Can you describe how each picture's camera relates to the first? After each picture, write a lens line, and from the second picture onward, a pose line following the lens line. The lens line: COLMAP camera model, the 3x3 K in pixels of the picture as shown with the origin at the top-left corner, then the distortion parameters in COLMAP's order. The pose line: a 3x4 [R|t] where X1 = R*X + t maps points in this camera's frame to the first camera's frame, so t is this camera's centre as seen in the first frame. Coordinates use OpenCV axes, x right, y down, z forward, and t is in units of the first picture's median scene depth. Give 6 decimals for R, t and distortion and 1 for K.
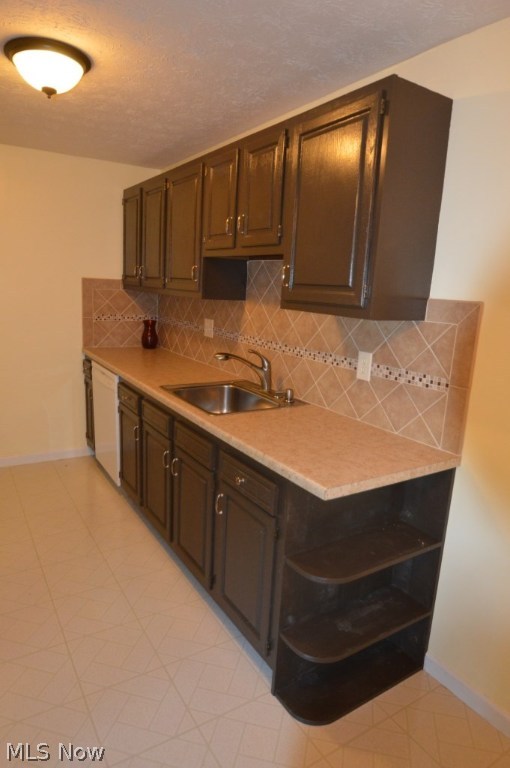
lens RADIAL K [[483.7, 0, 256.1], [0, 483.7, 391.1], [0, 0, 1]] dist [-0.034236, -0.001192]
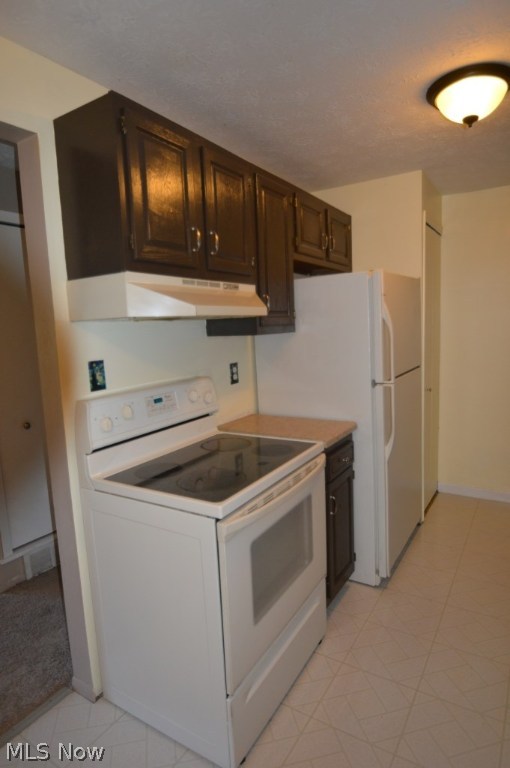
lens RADIAL K [[445.6, 0, 255.0], [0, 445.6, 384.0], [0, 0, 1]] dist [-0.025269, -0.000989]
pose [[0.422455, 0.047027, -0.905163, 0.217708], [-0.131786, 0.991228, -0.010008, -0.020151], [0.896752, 0.123516, 0.424947, 0.268987]]
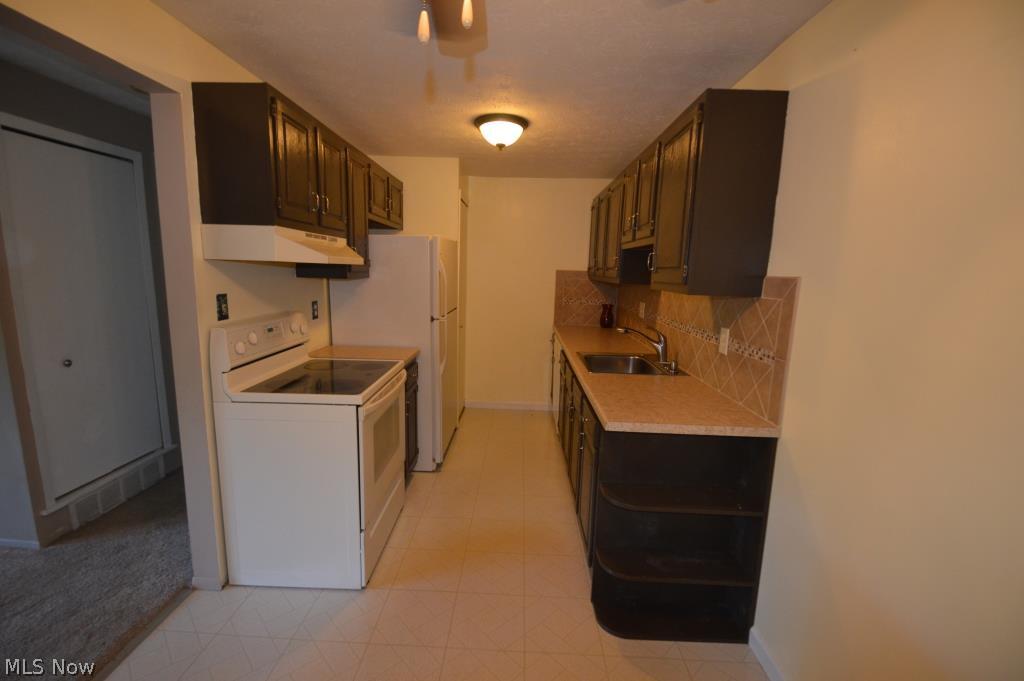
lens RADIAL K [[459.0, 0, 508.0], [0, 459.0, 344.1], [0, 0, 1]] dist [-0.003653, -0.000923]
pose [[0.826087, 0.061533, -0.560173, 0.423865], [-0.105630, 0.993310, -0.046661, 0.057879], [0.553555, 0.097717, 0.827060, -0.128022]]
